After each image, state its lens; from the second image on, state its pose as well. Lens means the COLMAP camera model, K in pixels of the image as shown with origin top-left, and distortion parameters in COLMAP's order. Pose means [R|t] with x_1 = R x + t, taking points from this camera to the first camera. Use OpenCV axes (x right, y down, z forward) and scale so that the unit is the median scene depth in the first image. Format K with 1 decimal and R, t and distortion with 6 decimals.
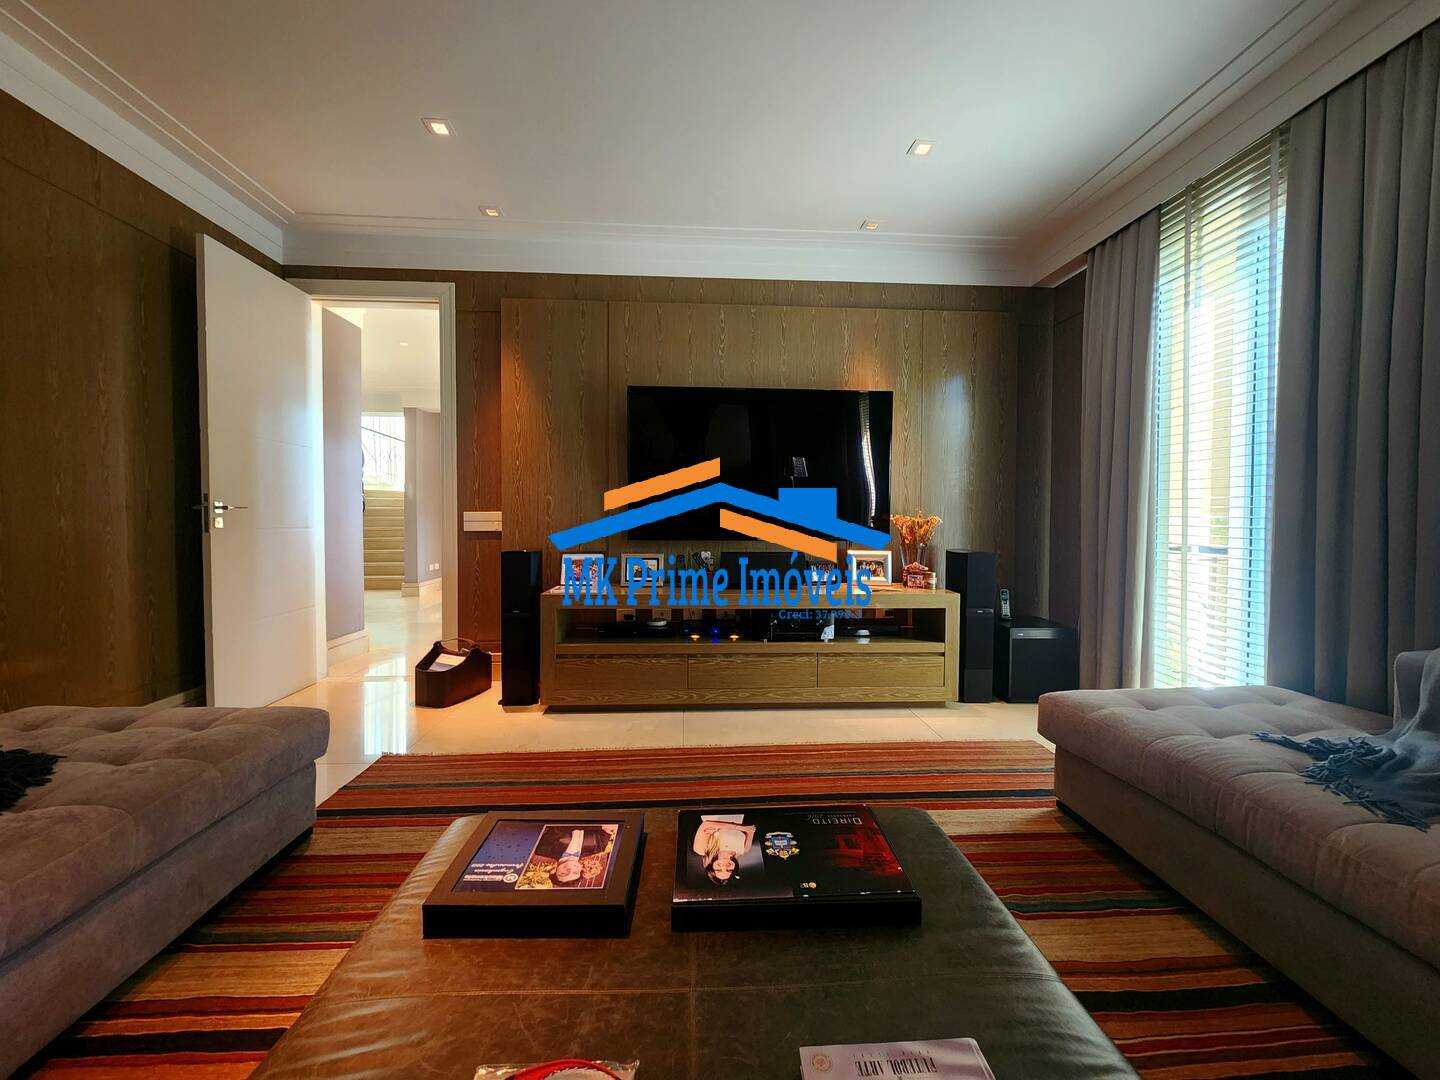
lens RADIAL K [[589.6, 0, 718.3], [0, 589.6, 533.6], [0, 0, 1]] dist [0.000797, 0.001052]
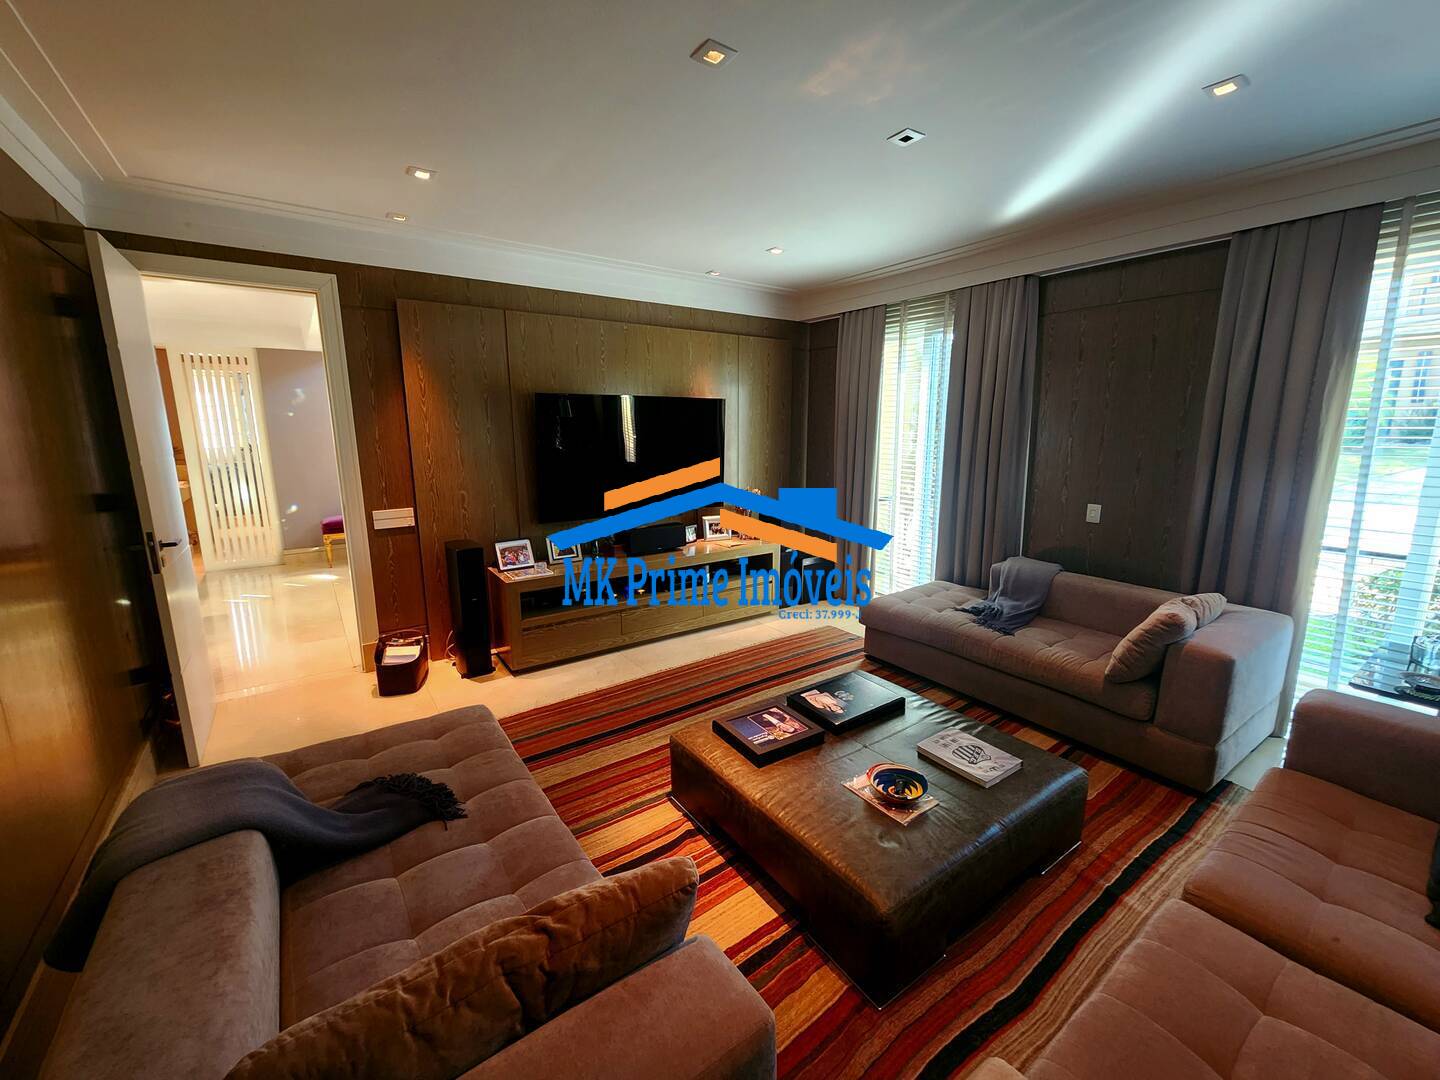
lens RADIAL K [[589.6, 0, 718.5], [0, 589.6, 538.7], [0, 0, 1]] dist [0.000797, 0.001052]
pose [[0.850953, -0.107927, 0.514034, -0.534865], [0.022459, 0.985243, 0.169683, -0.177264], [-0.524762, -0.132848, 0.840819, -0.219735]]
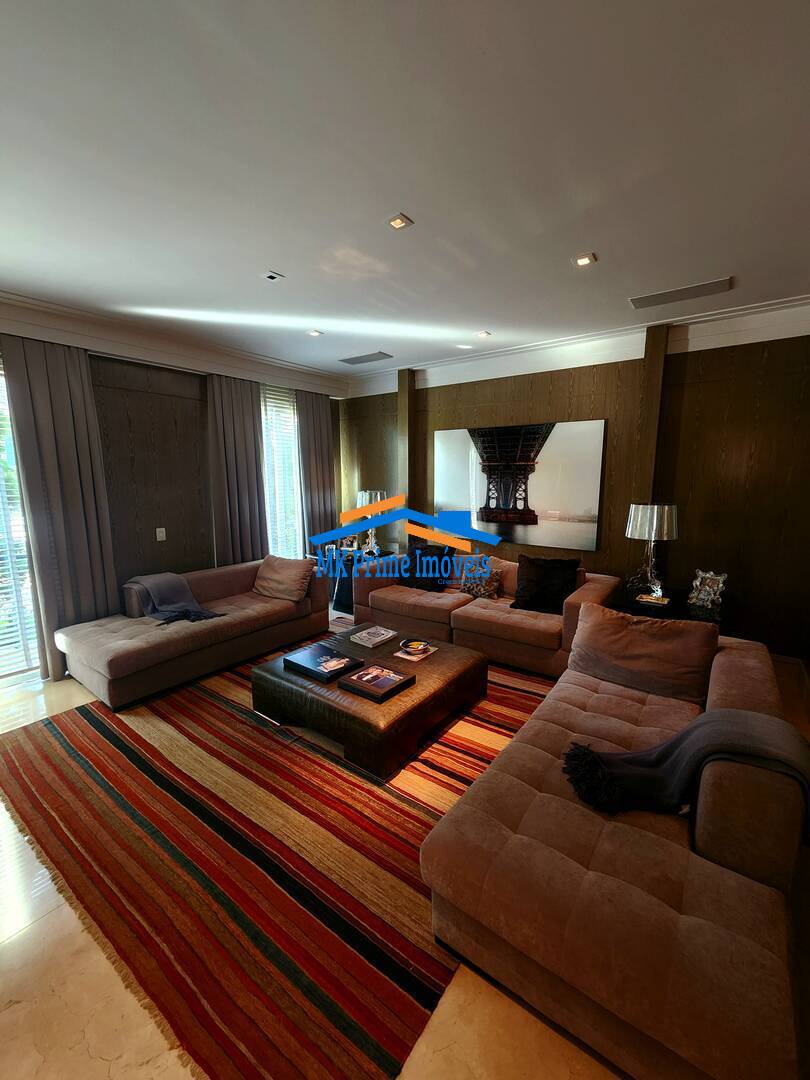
lens RADIAL K [[442.2, 0, 412.1], [0, 442.2, 544.1], [0, 0, 1]] dist [0.000797, 0.001052]
pose [[-0.774705, -0.101097, 0.624188, -0.660724], [0.016446, 0.983581, 0.179719, -0.202718], [-0.632108, 0.149495, -0.760323, 0.932322]]
